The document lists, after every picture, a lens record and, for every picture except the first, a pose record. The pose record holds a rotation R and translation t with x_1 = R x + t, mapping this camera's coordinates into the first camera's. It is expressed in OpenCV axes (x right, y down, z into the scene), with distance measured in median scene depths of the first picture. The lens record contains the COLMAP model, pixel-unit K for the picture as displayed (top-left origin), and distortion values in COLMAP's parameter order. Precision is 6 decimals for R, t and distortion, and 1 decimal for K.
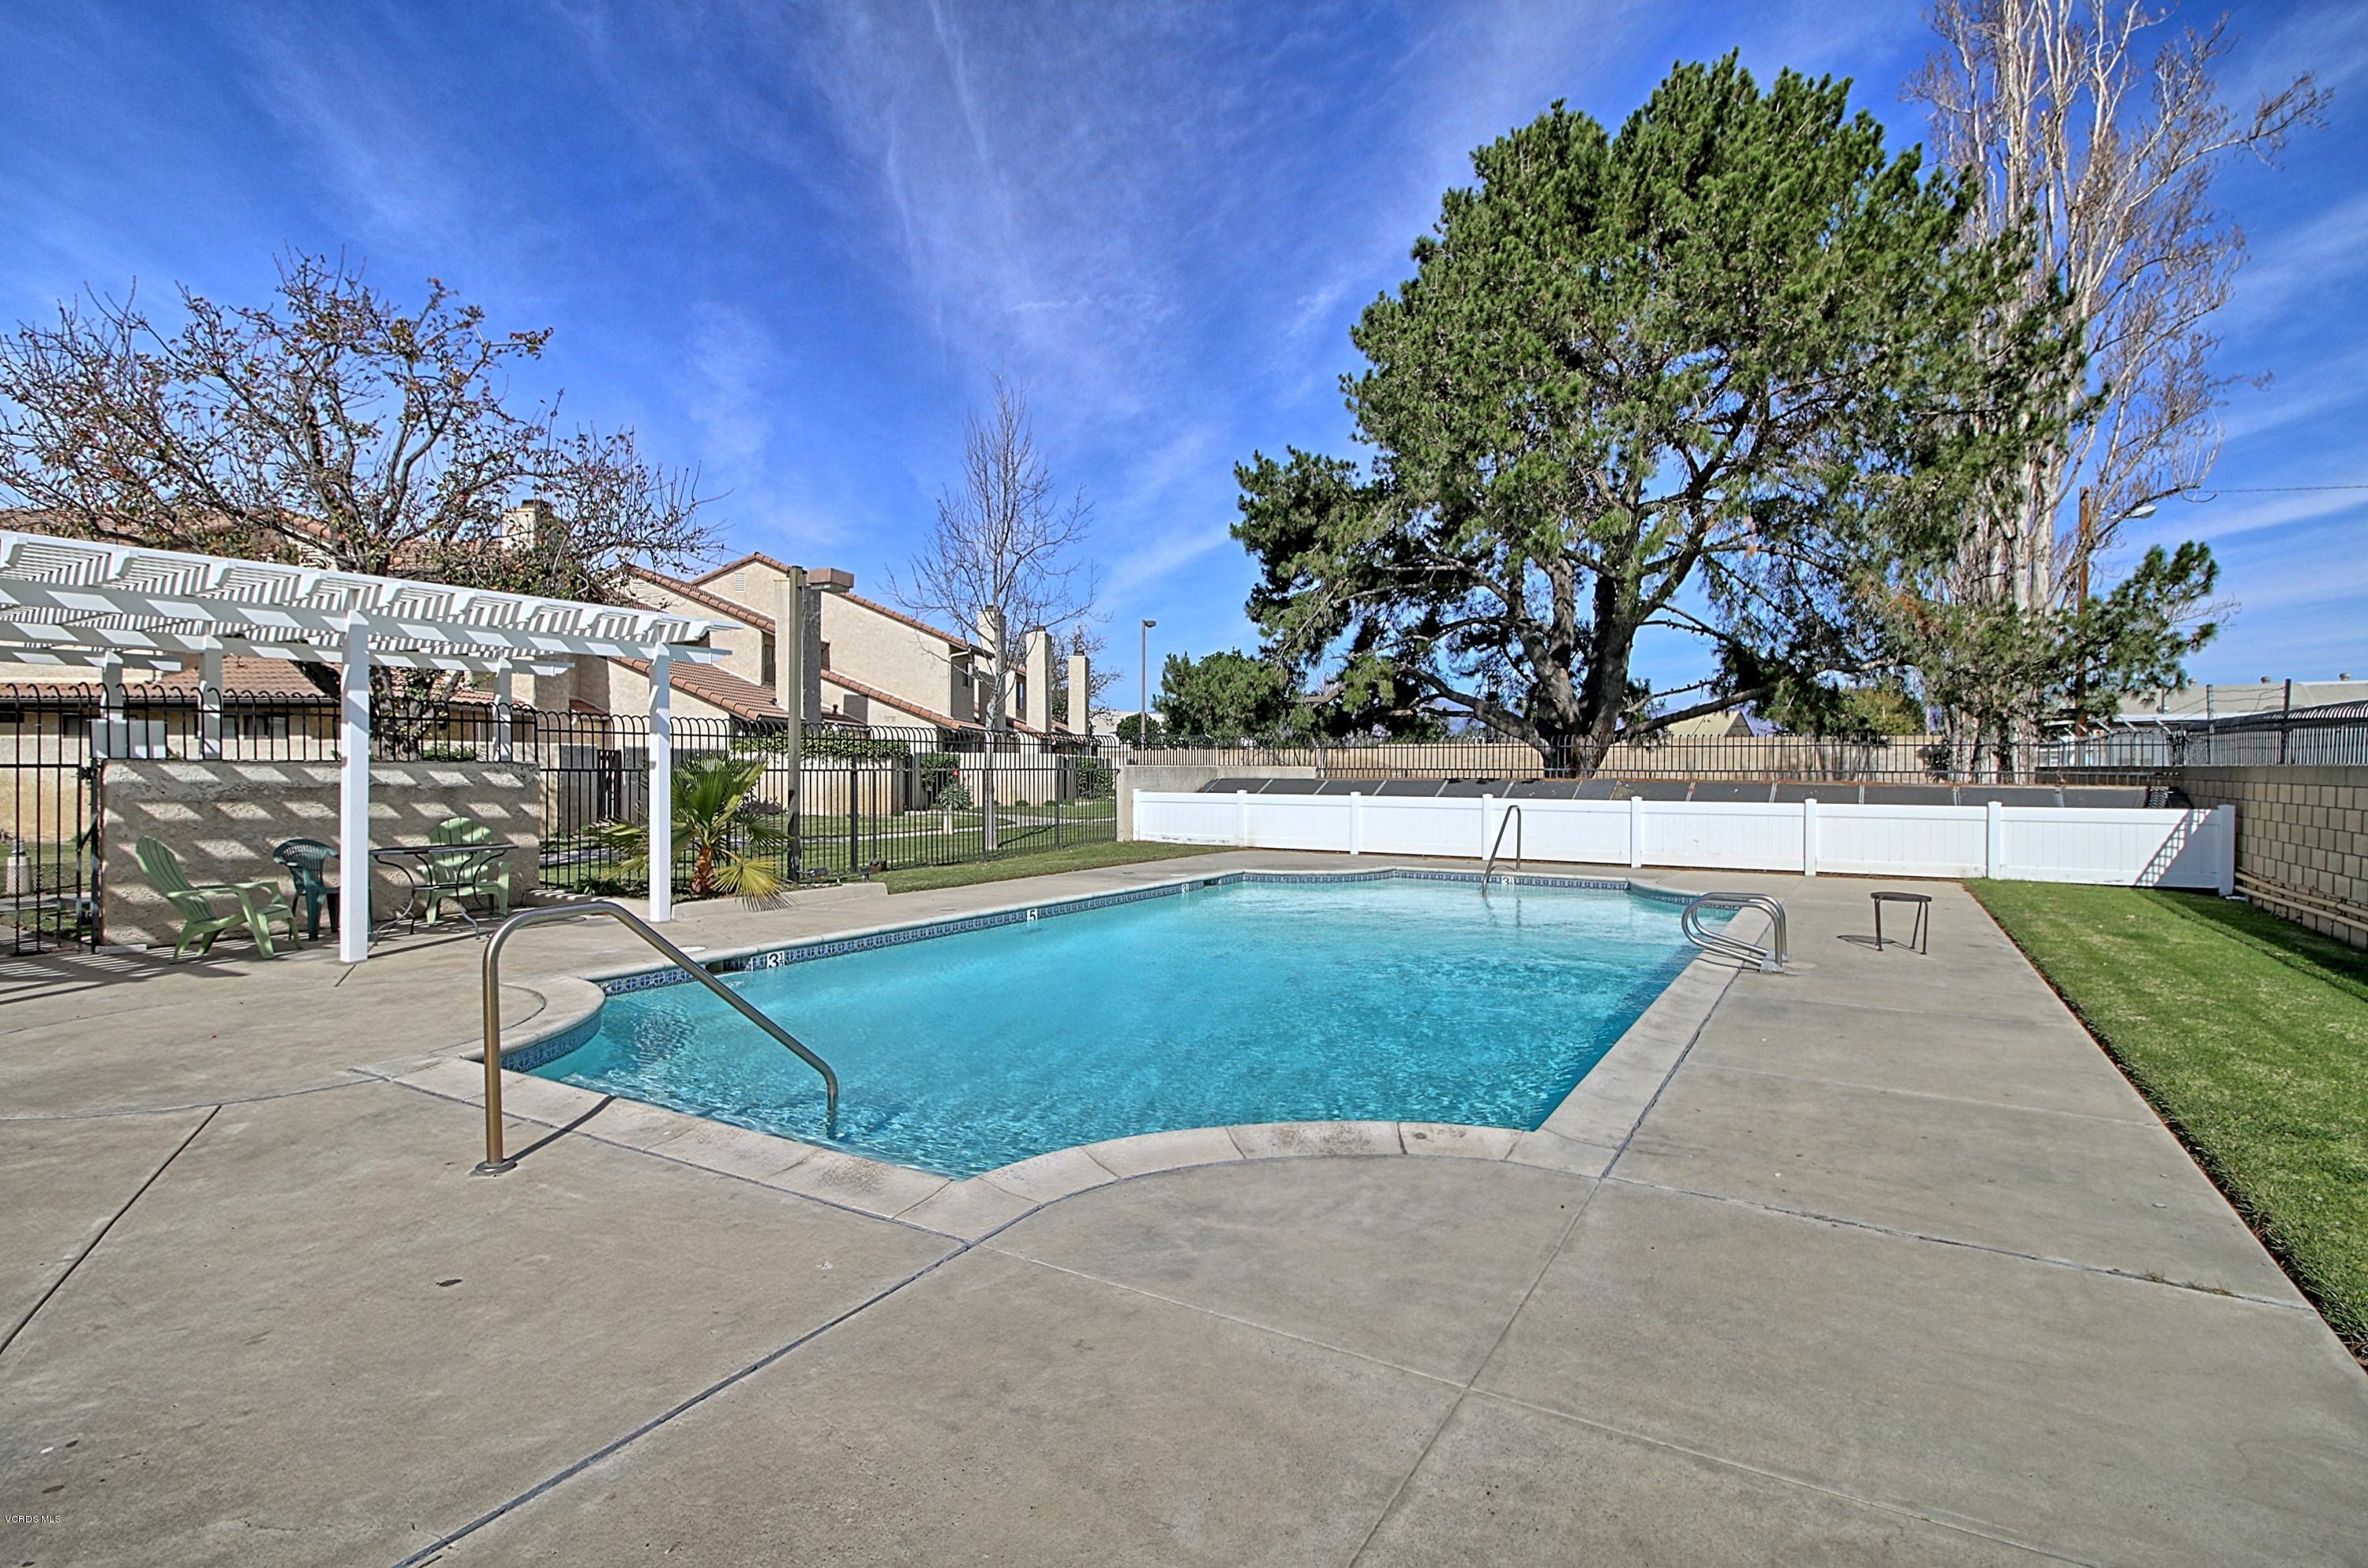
lens RADIAL K [[1161.6, 0, 1184.0], [0, 1161.6, 784.0], [0, 0, 1]] dist [0.000328, -0.000241]
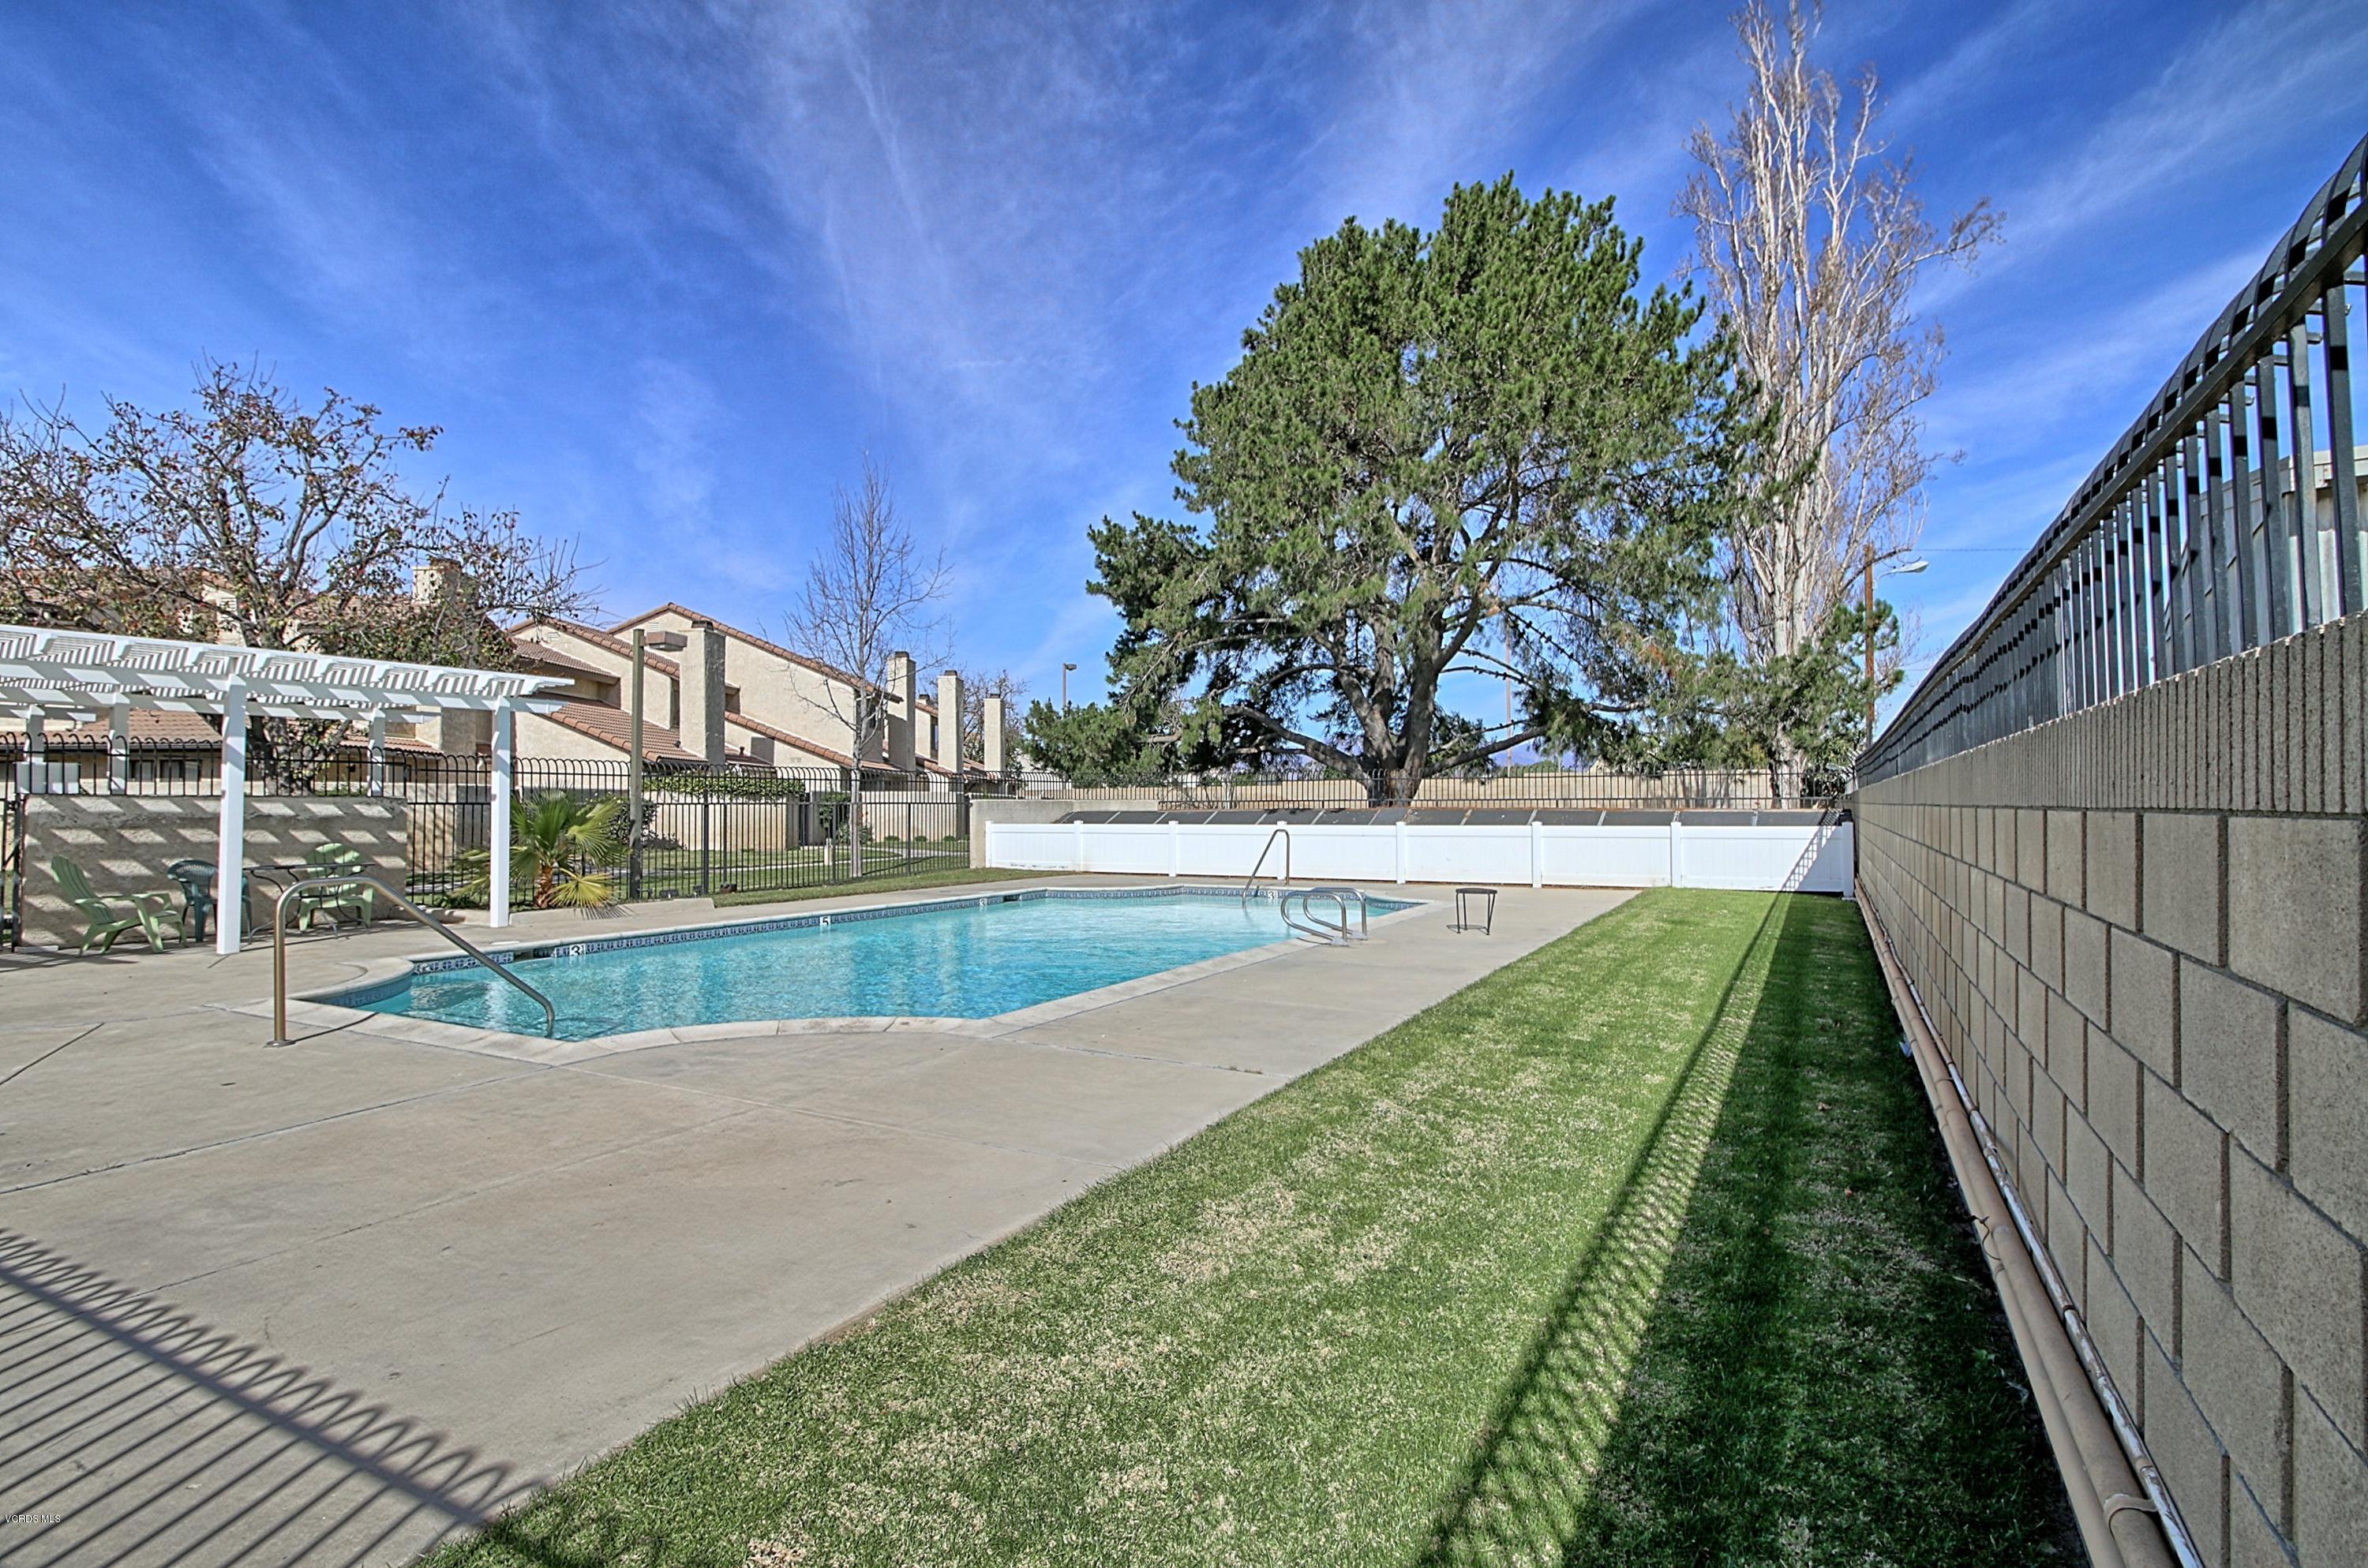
lens RADIAL K [[1167.0, 0, 1188.2], [0, 1167.0, 778.1], [0, 0, 1]] dist [-0.000825, 0.000566]
pose [[0.999336, -0.007196, 0.035708, 0.163748], [0.008595, 0.999195, -0.039182, 0.013127], [-0.035397, 0.039463, 0.998594, -0.177533]]
